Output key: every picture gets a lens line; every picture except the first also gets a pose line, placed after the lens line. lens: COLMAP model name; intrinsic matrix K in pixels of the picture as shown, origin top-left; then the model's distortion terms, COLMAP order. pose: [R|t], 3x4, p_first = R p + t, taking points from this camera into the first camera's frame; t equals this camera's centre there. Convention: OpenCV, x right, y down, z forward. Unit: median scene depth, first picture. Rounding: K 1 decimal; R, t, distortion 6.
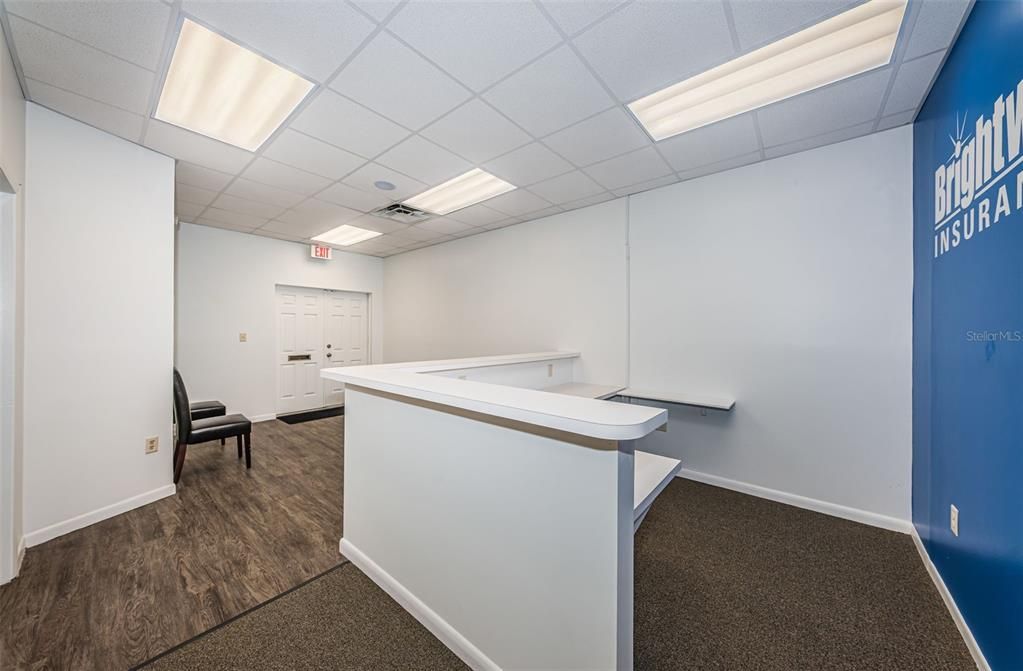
lens RADIAL K [[353.3, 0, 513.6], [0, 353.3, 329.6], [0, 0, 1]] dist [0.000149, 0.000033]
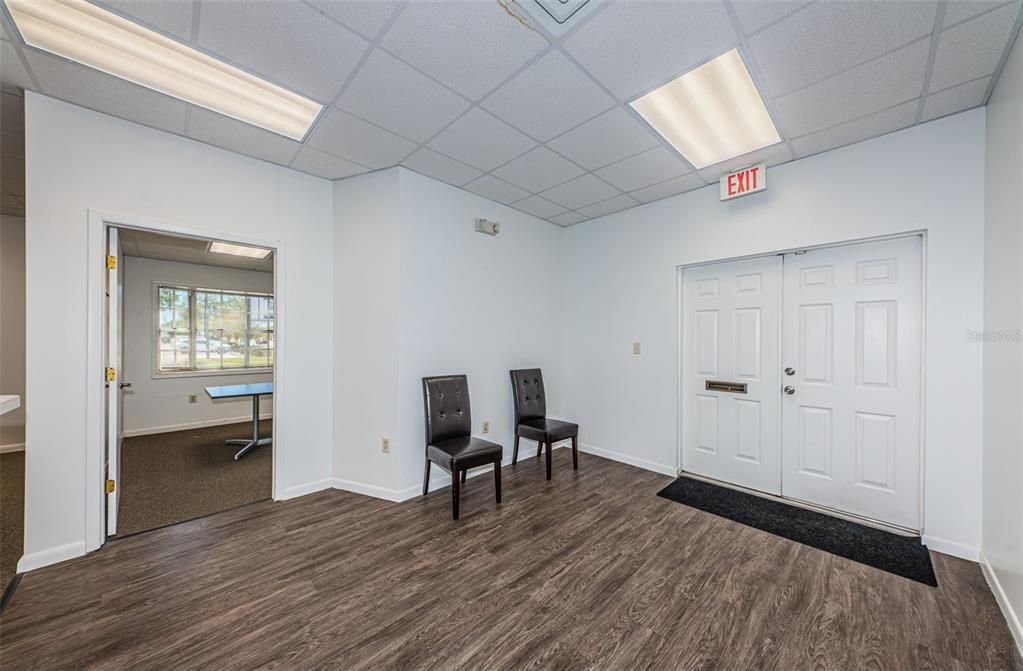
lens RADIAL K [[349.6, 0, 511.1], [0, 349.6, 340.8], [0, 0, 1]] dist [-0.000732, -0.000093]
pose [[-0.109835, -0.003520, -0.993944, -0.027971], [-0.003088, 0.999990, -0.003200, 0.017359], [0.993945, 0.002718, -0.109845, 1.413647]]
